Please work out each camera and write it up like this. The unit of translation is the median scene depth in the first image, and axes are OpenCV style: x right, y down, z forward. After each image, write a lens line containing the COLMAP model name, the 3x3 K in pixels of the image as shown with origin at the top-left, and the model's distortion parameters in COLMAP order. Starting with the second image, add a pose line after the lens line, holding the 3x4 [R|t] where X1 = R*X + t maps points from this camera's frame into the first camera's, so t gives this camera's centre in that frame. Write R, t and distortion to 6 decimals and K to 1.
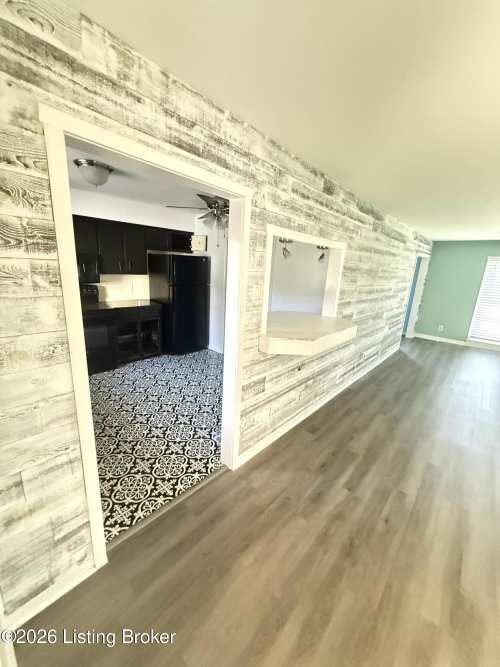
lens RADIAL K [[264.6, 0, 250.1], [0, 264.6, 330.9], [0, 0, 1]] dist [-0.002328, -0.000128]
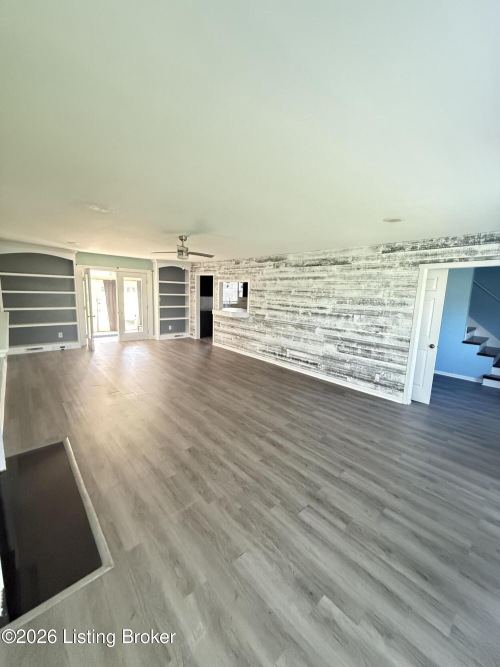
lens RADIAL K [[264.6, 0, 250.1], [0, 264.6, 330.9], [0, 0, 1]] dist [-0.002328, -0.000128]
pose [[-0.107567, 0.088072, -0.990289, 2.329326], [-0.279772, 0.953135, 0.115157, -0.149818], [0.954022, 0.289442, -0.077886, 1.150277]]
